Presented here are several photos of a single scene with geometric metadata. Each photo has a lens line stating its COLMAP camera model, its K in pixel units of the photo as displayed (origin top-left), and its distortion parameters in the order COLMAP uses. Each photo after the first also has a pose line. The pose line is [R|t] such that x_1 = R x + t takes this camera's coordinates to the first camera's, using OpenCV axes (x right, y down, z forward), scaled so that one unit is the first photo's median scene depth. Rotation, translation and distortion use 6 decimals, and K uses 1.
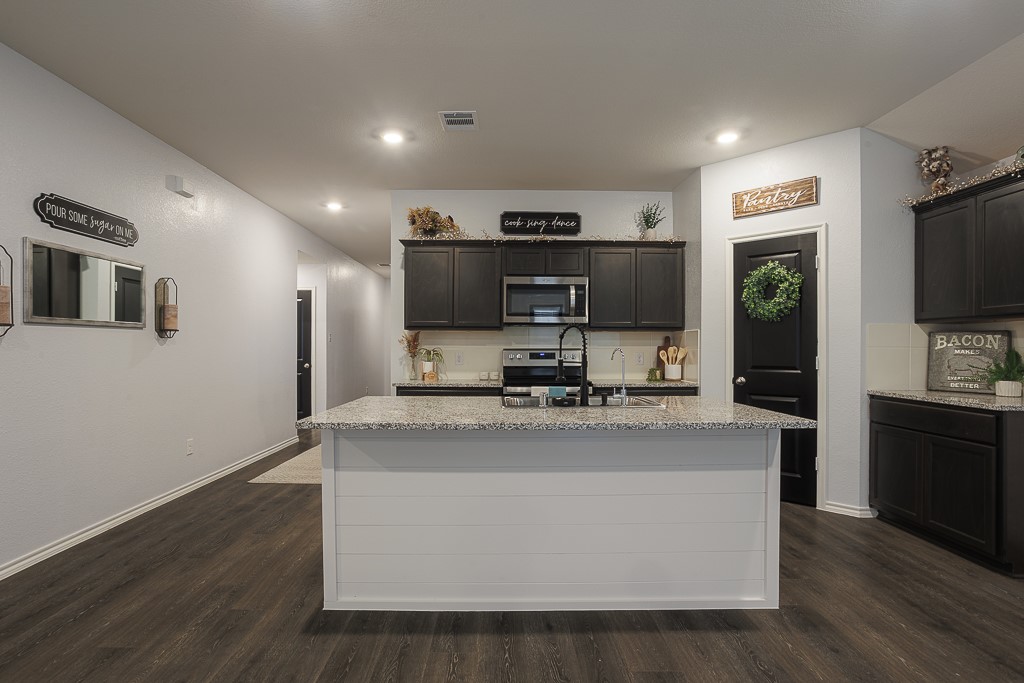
lens RADIAL K [[506.3, 0, 497.9], [0, 506.3, 350.8], [0, 0, 1]] dist [0.001373, 0.003791]
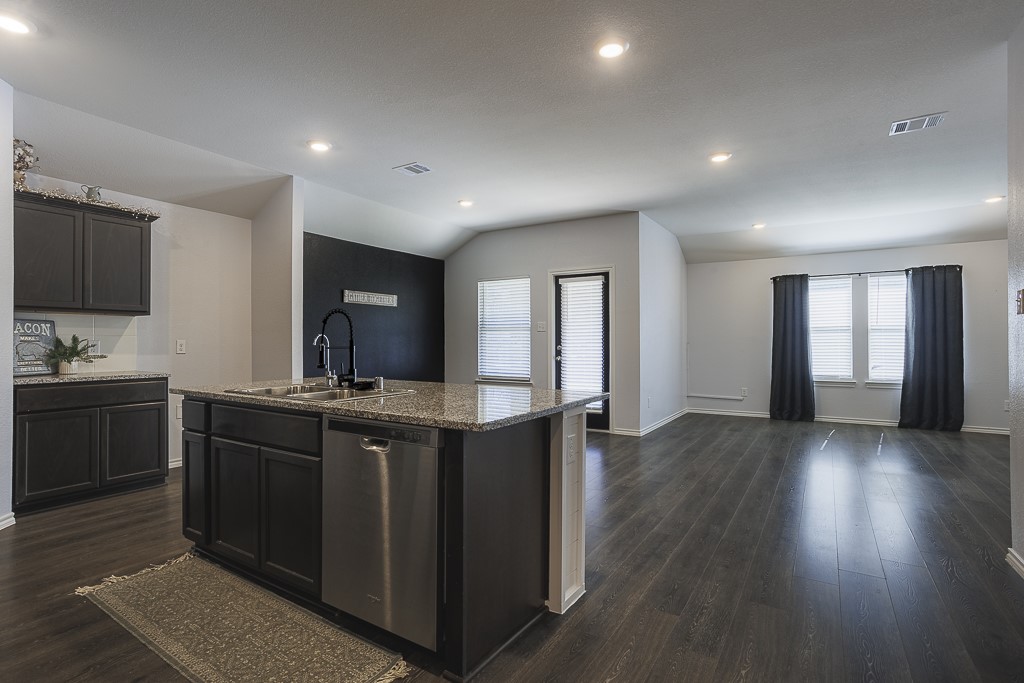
lens RADIAL K [[532.5, 0, 504.1], [0, 532.5, 339.3], [0, 0, 1]] dist [-0.000134, 0.000774]
pose [[-0.848345, 0.001936, 0.529440, -0.604308], [0.002624, 0.999996, 0.000548, 0.006321], [-0.529437, 0.001854, -0.848347, 1.559895]]
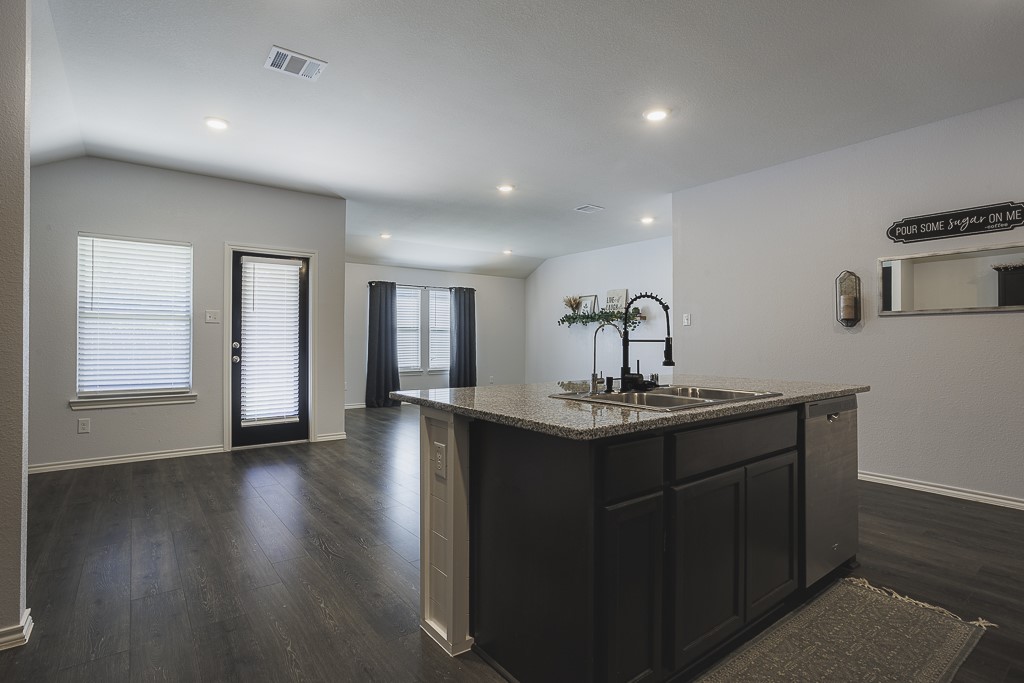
lens RADIAL K [[516.5, 0, 512.0], [0, 516.5, 340.3], [0, 0, 1]] dist [-0.011678, 0.000490]
pose [[-0.795590, -0.005048, -0.605815, 0.745555], [-0.007543, 0.999970, 0.001573, 0.019607], [0.605789, 0.005821, -0.795604, 1.387742]]
